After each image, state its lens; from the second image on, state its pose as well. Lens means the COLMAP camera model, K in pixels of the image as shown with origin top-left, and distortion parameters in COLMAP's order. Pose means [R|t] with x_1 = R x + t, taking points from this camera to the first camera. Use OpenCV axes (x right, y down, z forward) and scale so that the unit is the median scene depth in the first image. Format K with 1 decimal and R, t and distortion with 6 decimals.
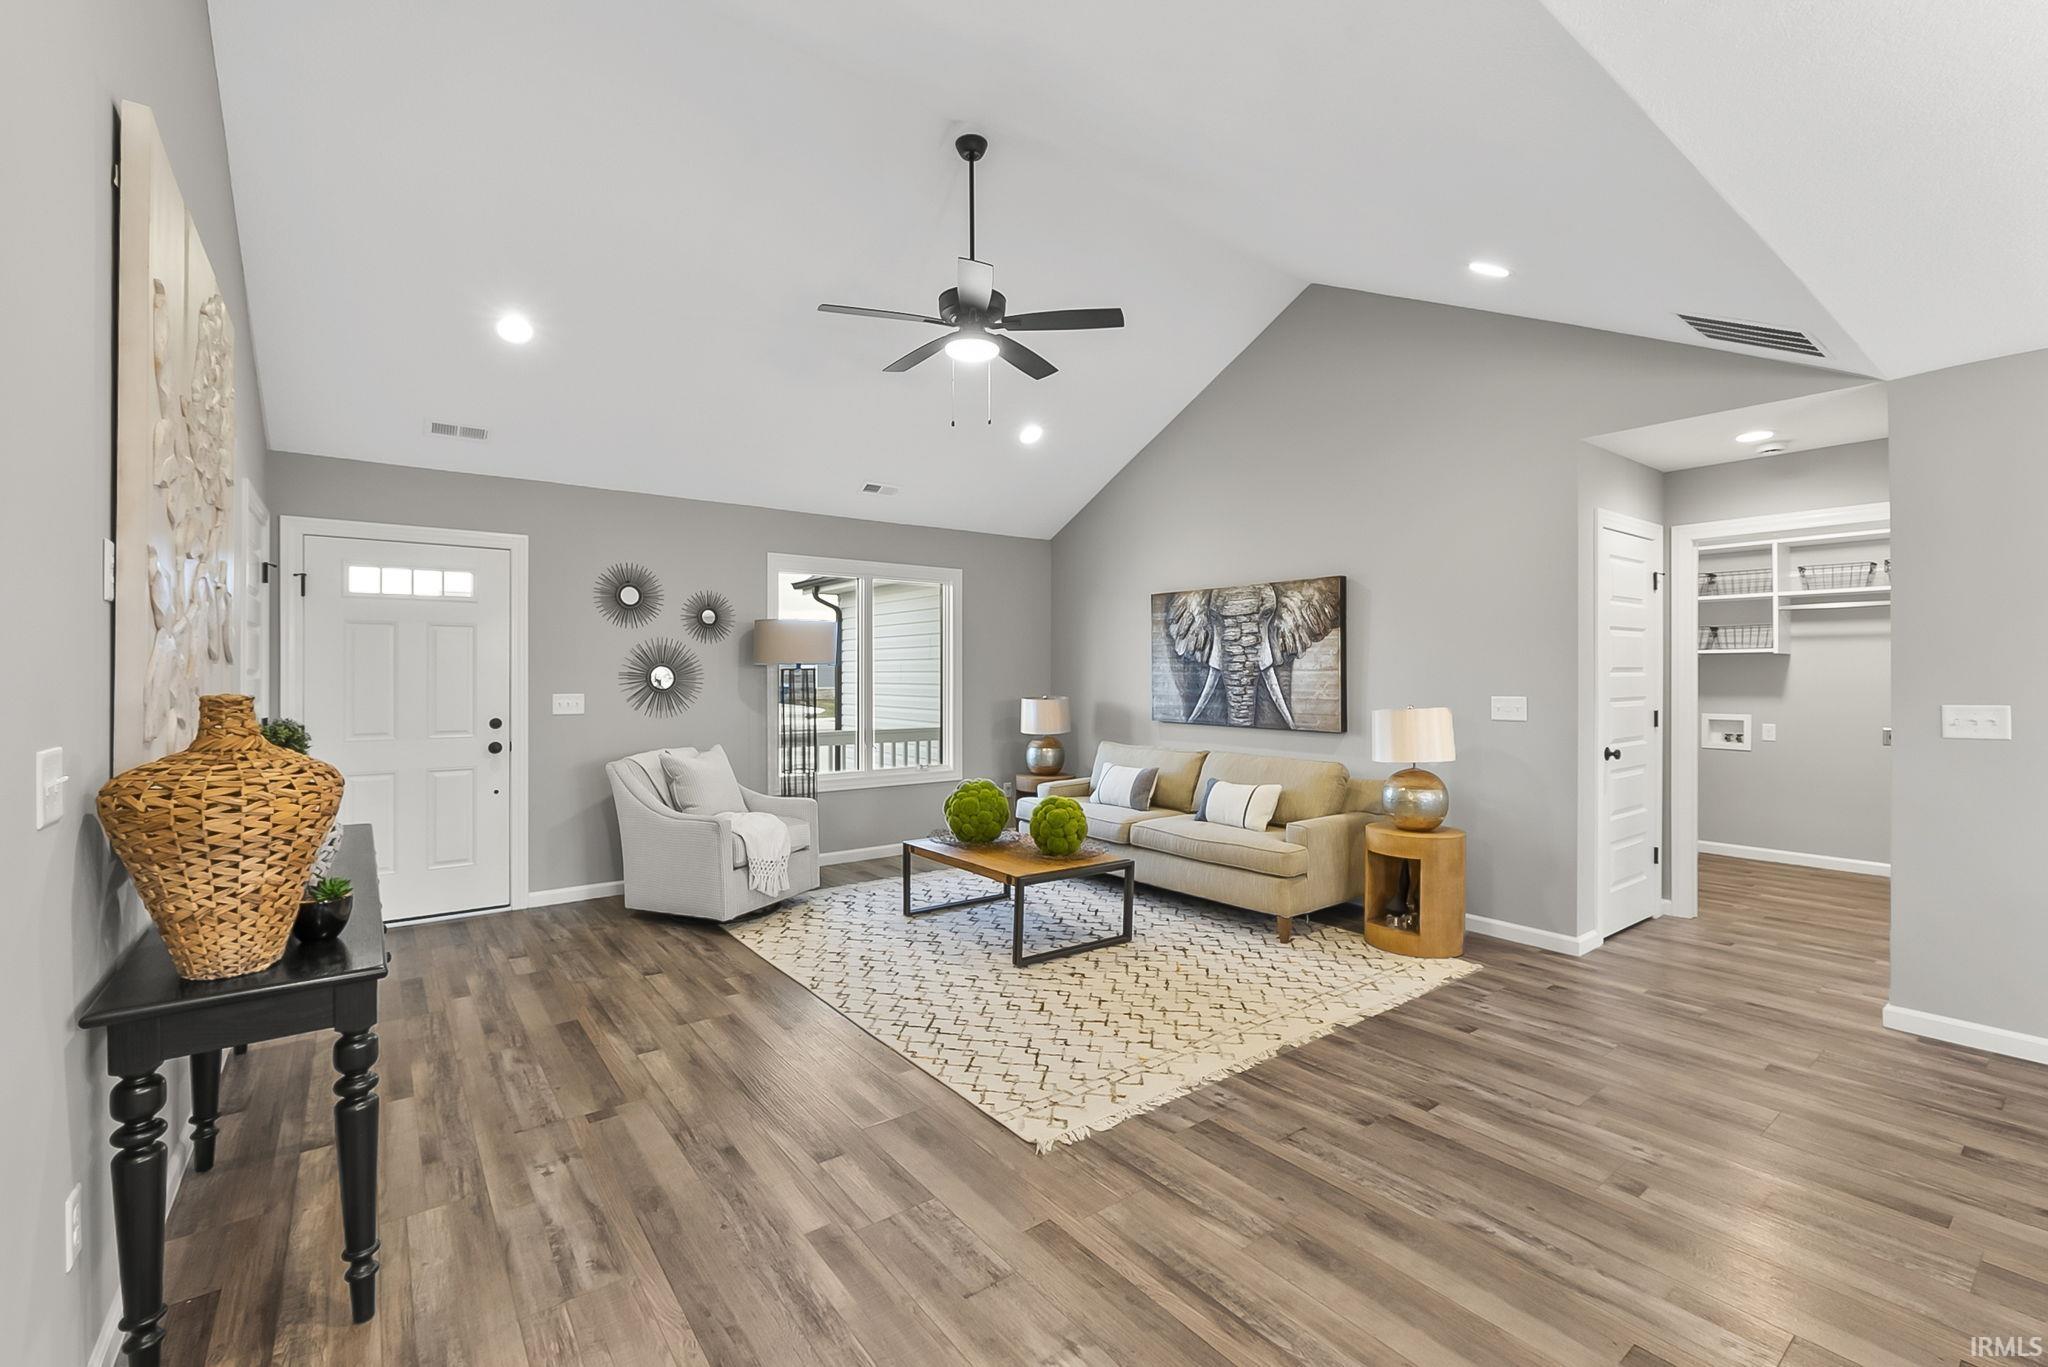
lens RADIAL K [[867.8, 0, 1014.8], [0, 867.8, 681.4], [0, 0, 1]] dist [-0.003416, -0.000324]
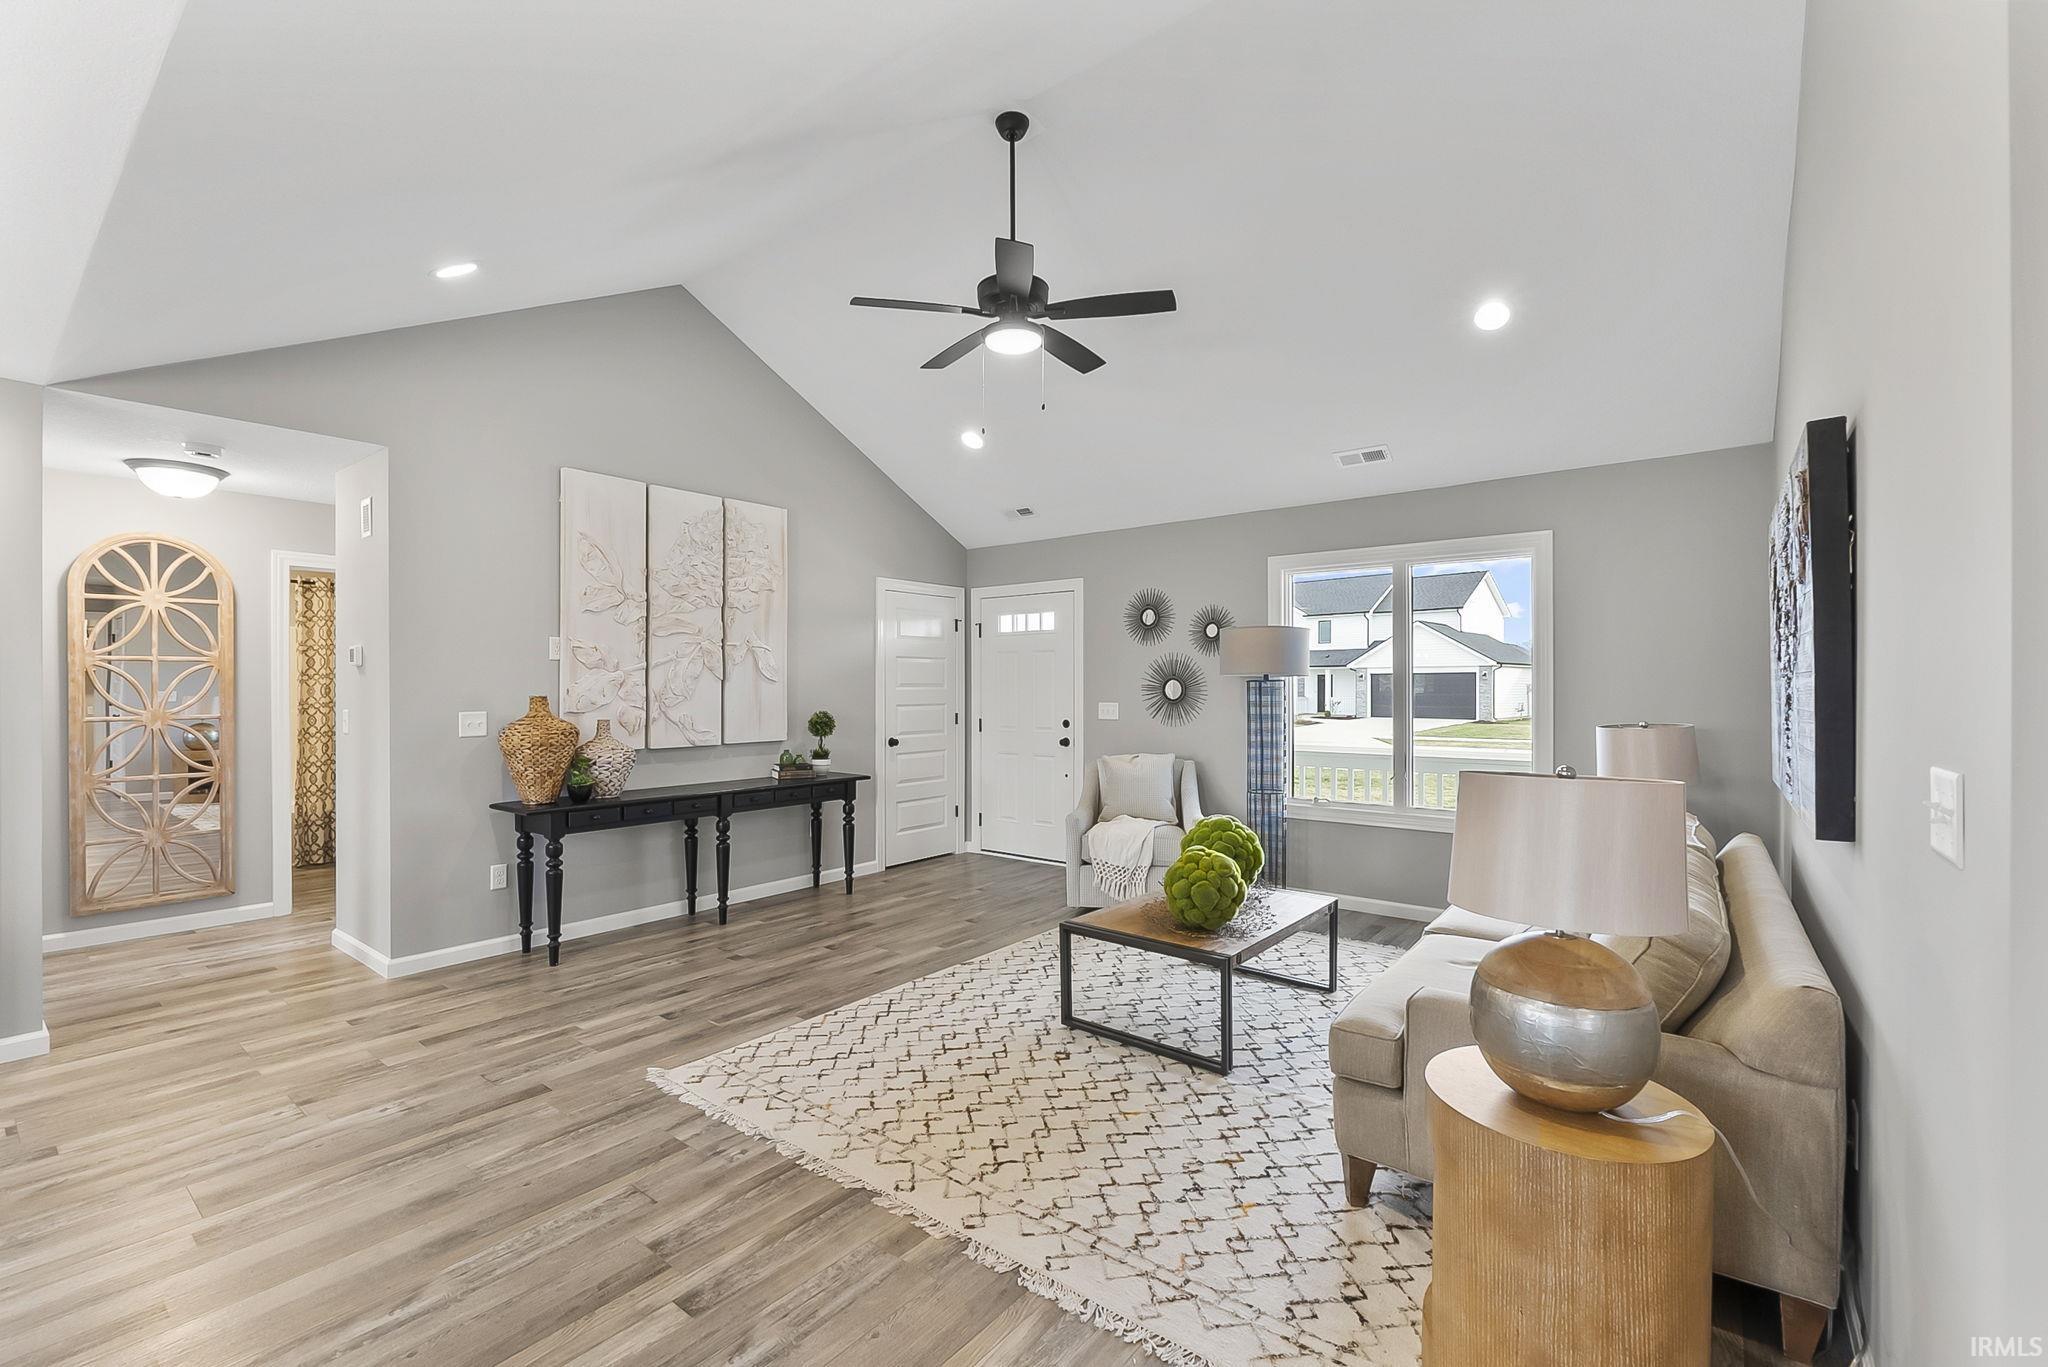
lens RADIAL K [[867.8, 0, 1014.8], [0, 867.8, 681.4], [0, 0, 1]] dist [-0.003416, -0.000324]
pose [[0.259953, -0.005964, -0.965603, 0.682221], [-0.008101, 0.999932, -0.008357, -0.004326], [0.965587, 0.009995, 0.259887, 0.596524]]
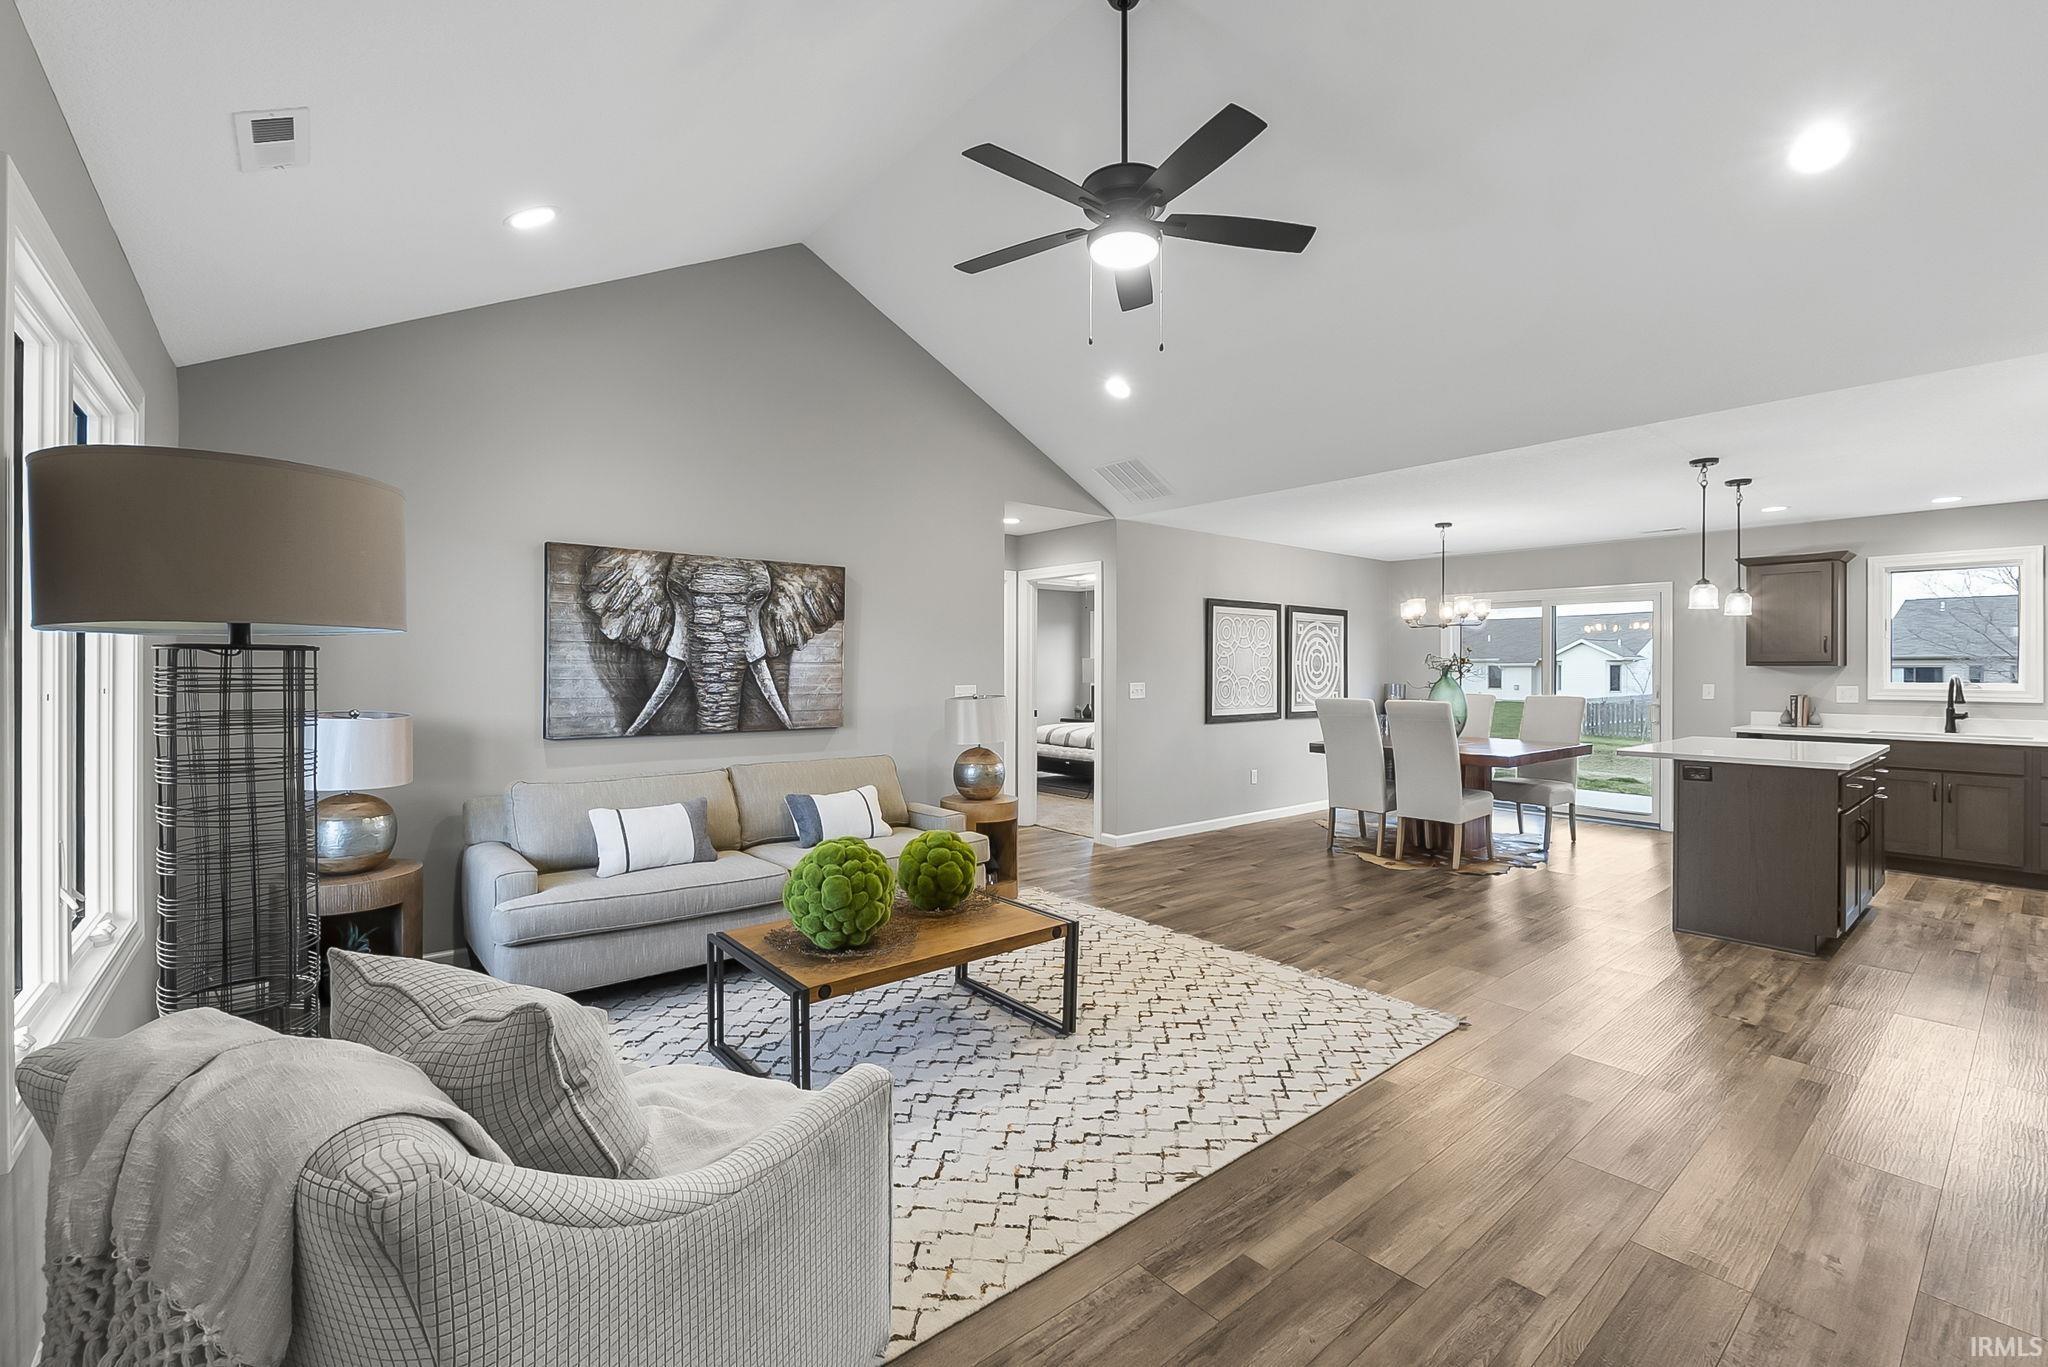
lens RADIAL K [[880.6, 0, 1013.6], [0, 880.6, 670.7], [0, 0, 1]] dist [-0.004399, -0.000629]
pose [[-0.049460, -0.003296, 0.998771, -0.661482], [0.006062, 0.999975, 0.003601, -0.007399], [-0.998758, 0.006233, -0.049439, 0.899339]]
